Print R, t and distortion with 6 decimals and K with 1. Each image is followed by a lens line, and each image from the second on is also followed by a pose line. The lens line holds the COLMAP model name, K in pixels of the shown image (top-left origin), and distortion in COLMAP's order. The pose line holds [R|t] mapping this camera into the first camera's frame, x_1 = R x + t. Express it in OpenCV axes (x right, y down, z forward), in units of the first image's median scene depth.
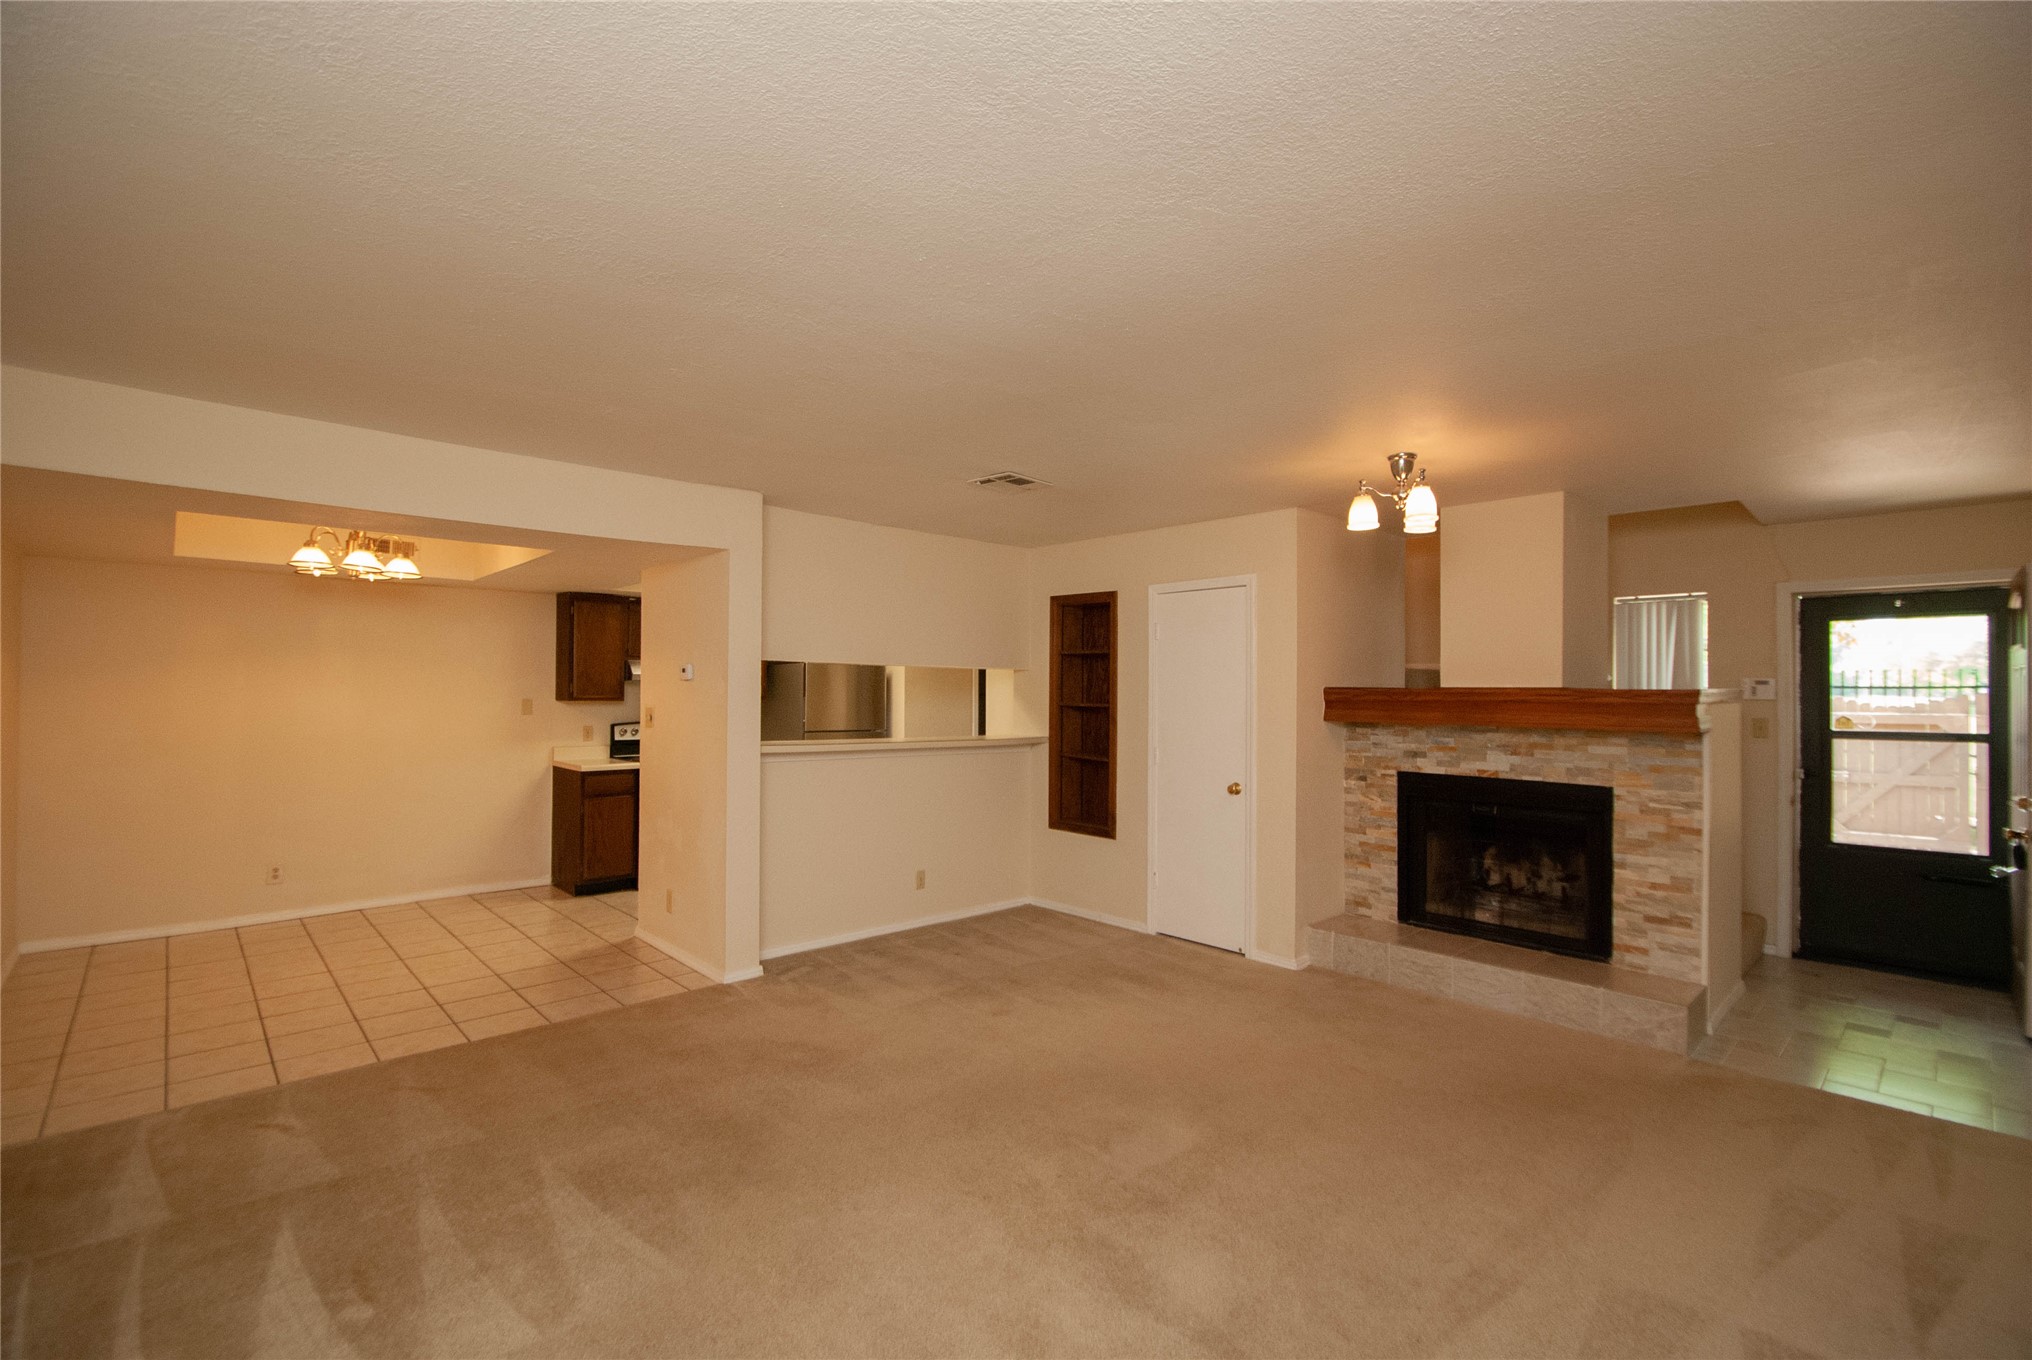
lens RADIAL K [[883.9, 0, 1017.8], [0, 883.9, 676.8], [0, 0, 1]] dist [0.003313, -0.012433]
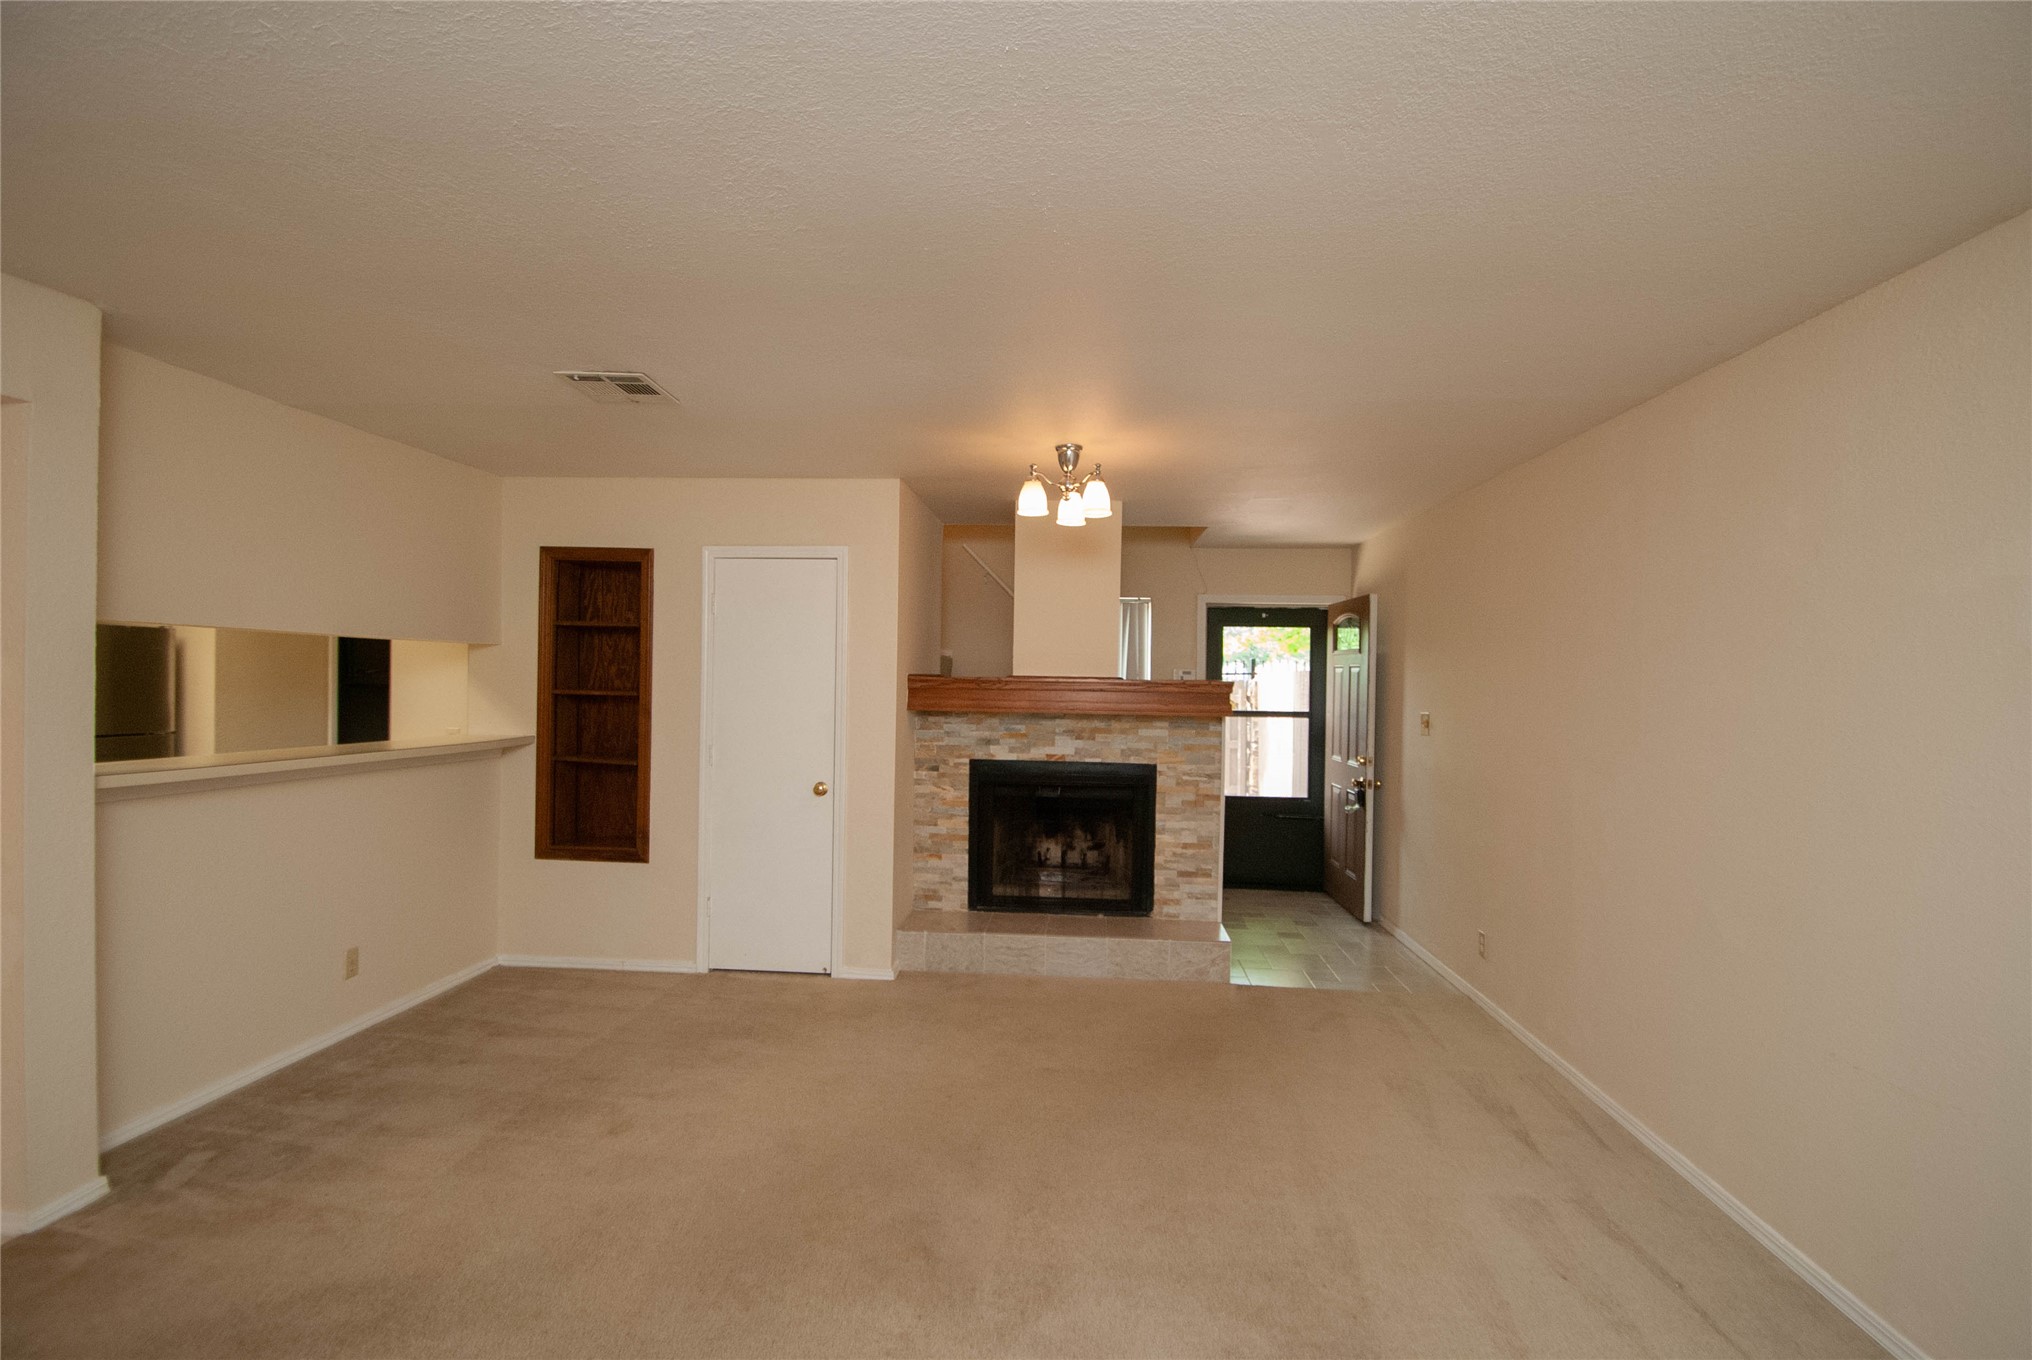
lens RADIAL K [[926.4, 0, 1018.9], [0, 926.4, 688.2], [0, 0, 1]] dist [0.010220, -0.015185]
pose [[0.740816, -0.002764, 0.671702, -0.242367], [-0.021956, 0.999358, 0.028328, -0.004487], [-0.671349, -0.035734, 0.740280, 0.202218]]
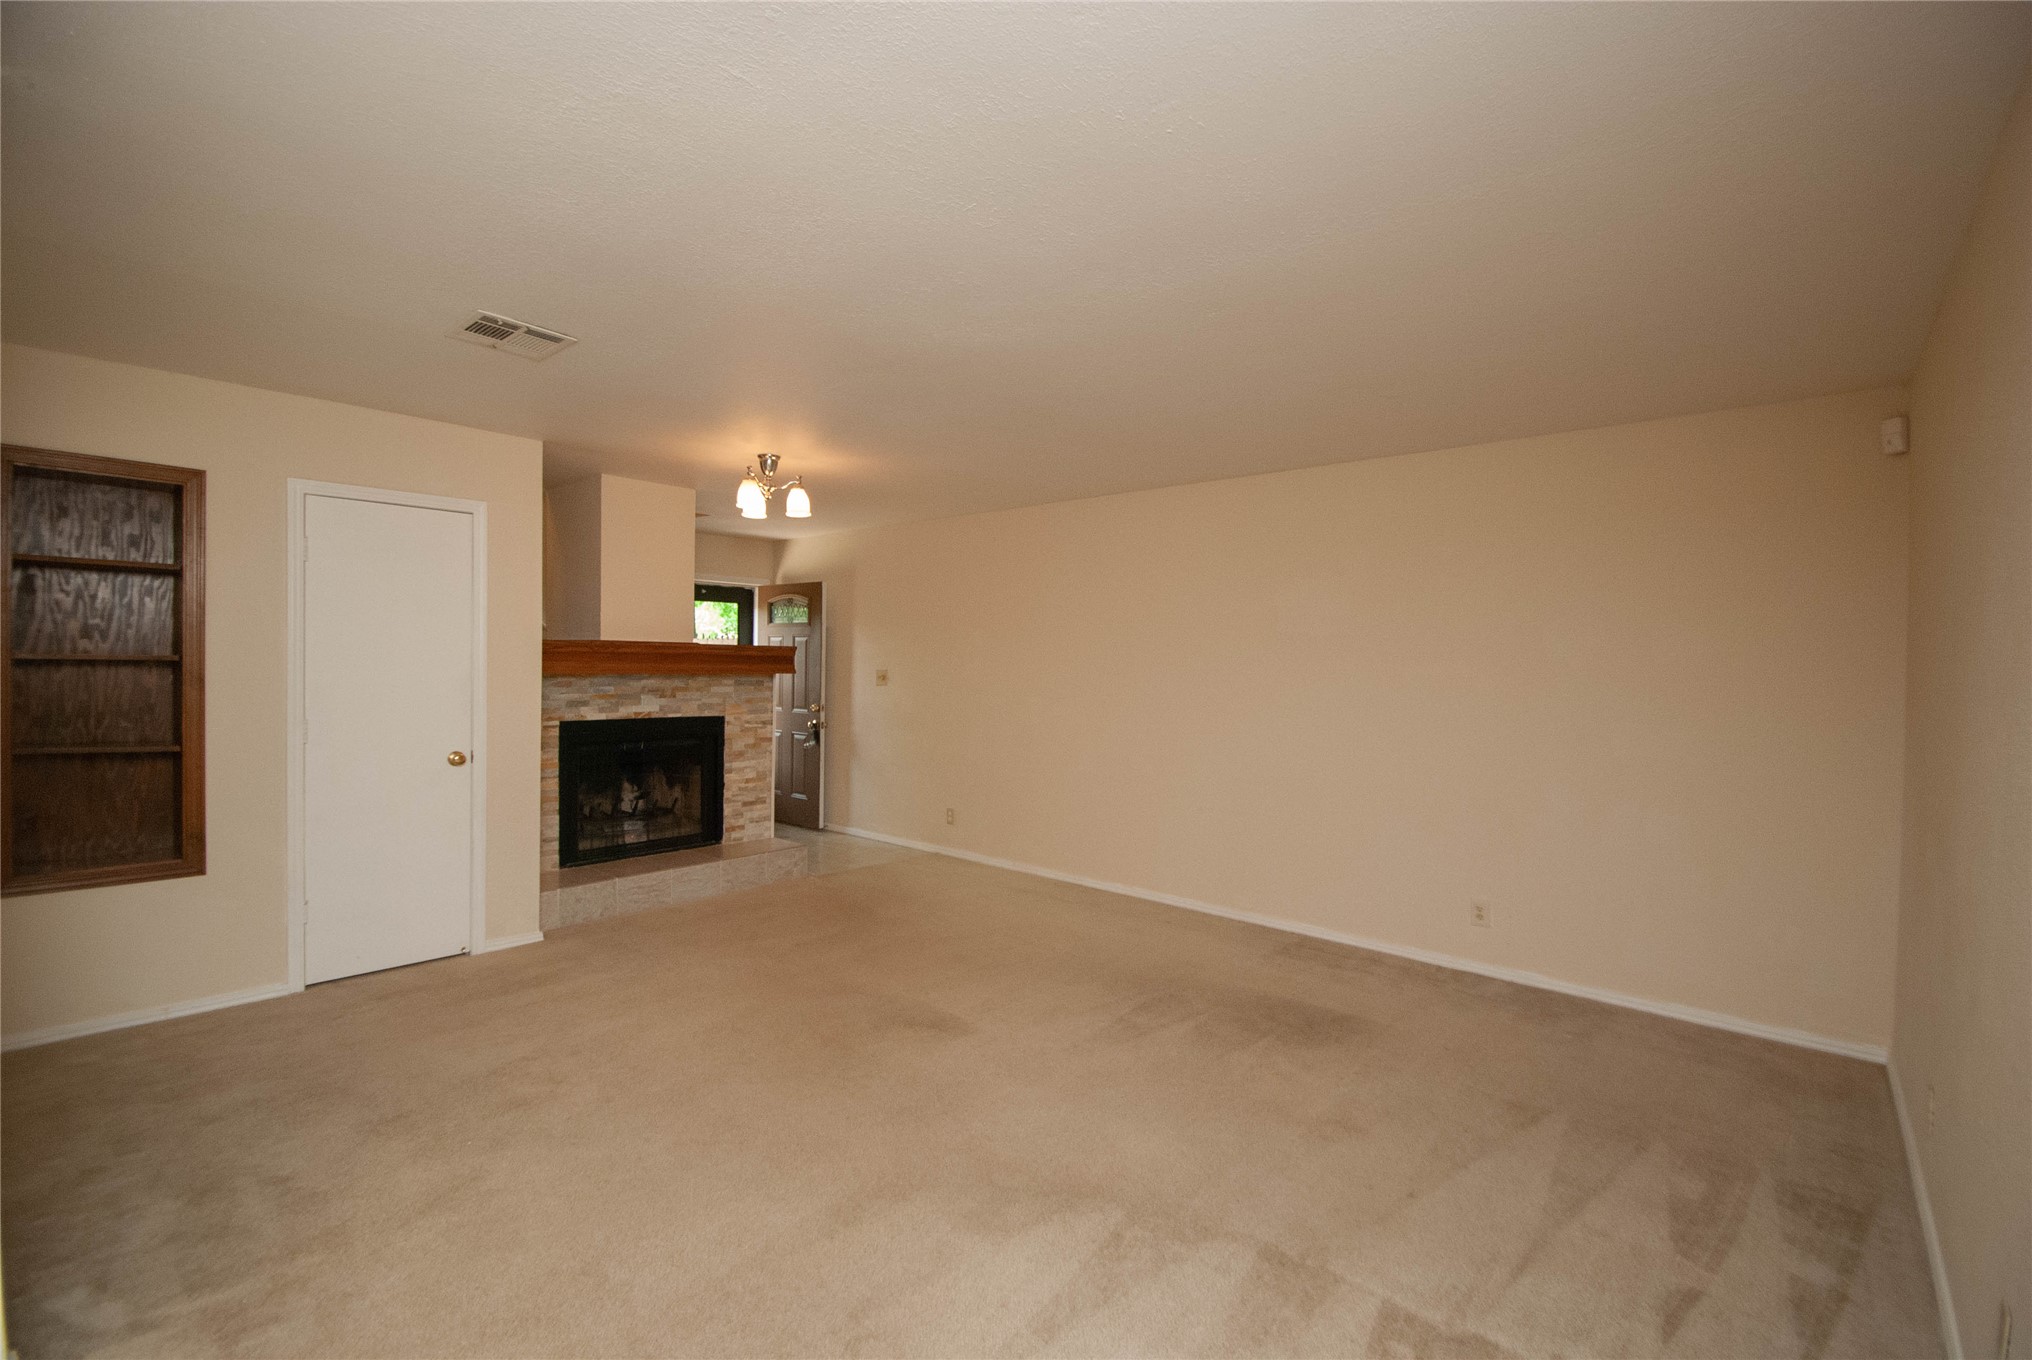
lens RADIAL K [[883.9, 0, 1017.8], [0, 883.9, 676.8], [0, 0, 1]] dist [0.003313, -0.012433]
pose [[-0.085196, -0.025043, 0.996049, -0.658037], [-0.032466, 0.999223, 0.022346, 0.016197], [-0.995835, -0.030434, -0.085943, 0.591011]]
